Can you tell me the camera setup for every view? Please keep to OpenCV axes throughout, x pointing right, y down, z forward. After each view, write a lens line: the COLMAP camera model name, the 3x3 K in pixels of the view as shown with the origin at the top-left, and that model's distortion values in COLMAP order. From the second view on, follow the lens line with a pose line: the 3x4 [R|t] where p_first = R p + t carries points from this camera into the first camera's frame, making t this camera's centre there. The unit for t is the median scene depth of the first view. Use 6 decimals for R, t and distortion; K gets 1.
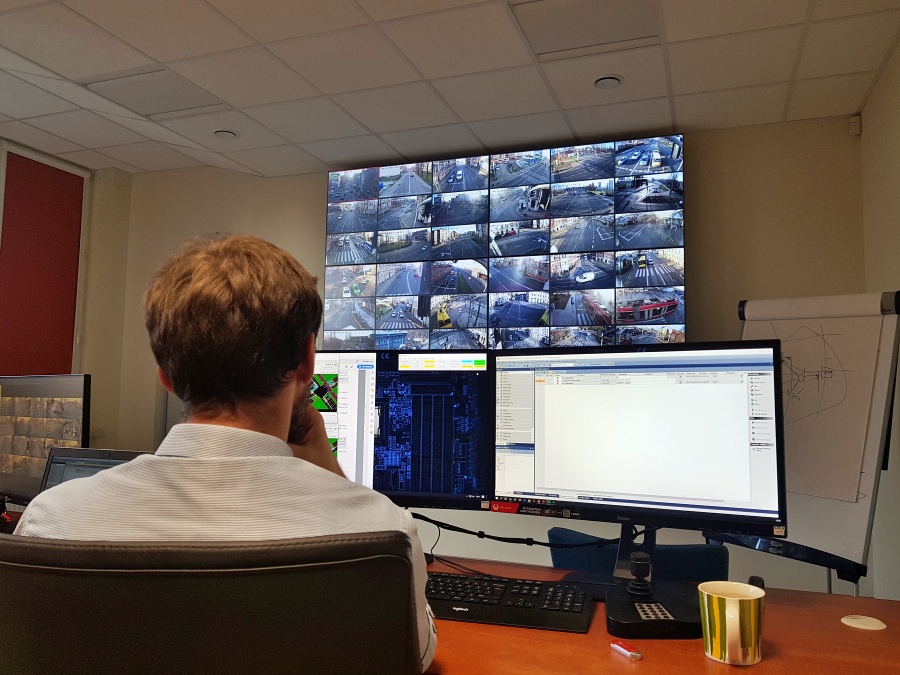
lens RADIAL K [[711.4, 0, 456.7], [0, 711.4, 339.6], [0, 0, 1]] dist [0.004016, -0.029446]
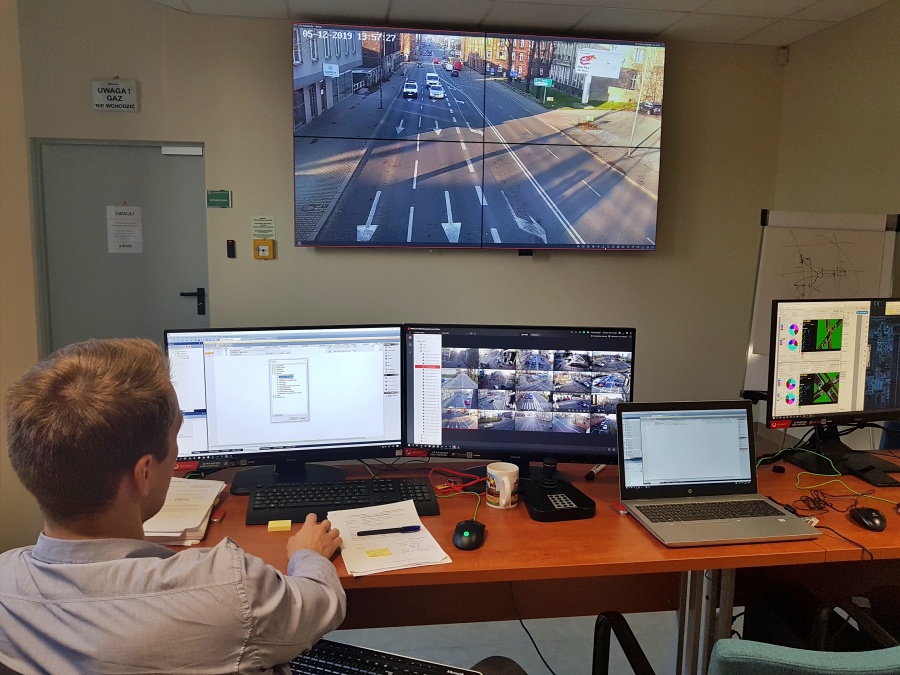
lens RADIAL K [[711.4, 0, 443.1], [0, 711.4, 332.5], [0, 0, 1]] dist [0.004016, -0.029446]
pose [[0.879417, -0.066185, 0.471429, -1.334932], [-0.035752, 0.978309, 0.204040, -0.150398], [-0.474708, -0.196291, 0.857976, 0.299063]]
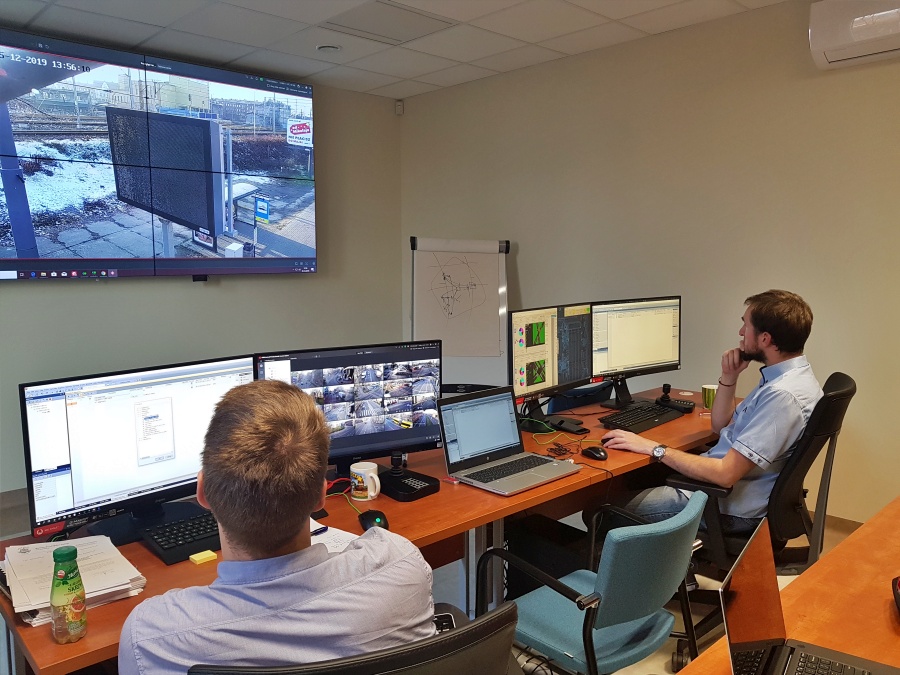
lens RADIAL K [[711.4, 0, 452.5], [0, 711.4, 338.3], [0, 0, 1]] dist [0.004016, -0.029446]
pose [[0.444266, -0.119182, 0.887932, -1.784866], [-0.057298, 0.985303, 0.160919, -0.173014], [-0.894061, -0.122367, 0.430908, 0.473705]]
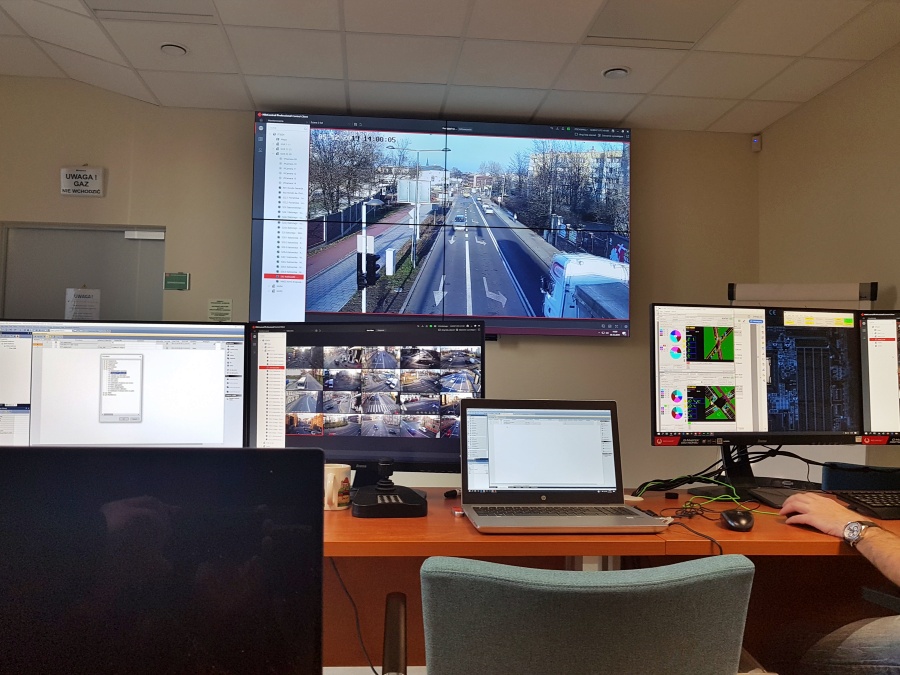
lens RADIAL K [[745.4, 0, 435.7], [0, 745.4, 345.3], [0, 0, 1]] dist [0.000528, -0.028415]
pose [[0.906268, 0.021811, 0.422140, -1.075478], [-0.036219, 0.999002, 0.026139, 0.063303], [-0.421148, -0.038978, 0.906154, 0.160676]]
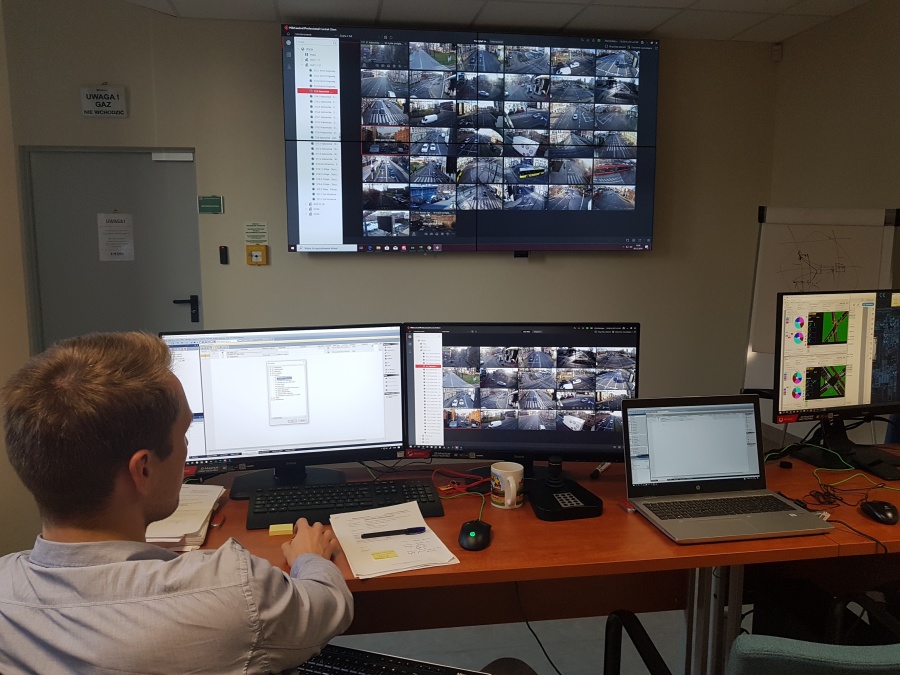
lens RADIAL K [[711.4, 0, 438.7], [0, 711.4, 343.8], [0, 0, 1]] dist [0.004016, -0.029446]
pose [[0.876526, -0.083679, 0.474026, -1.336435], [-0.020131, 0.977539, 0.209789, -0.132867], [-0.480934, -0.193428, 0.855154, 0.319863]]
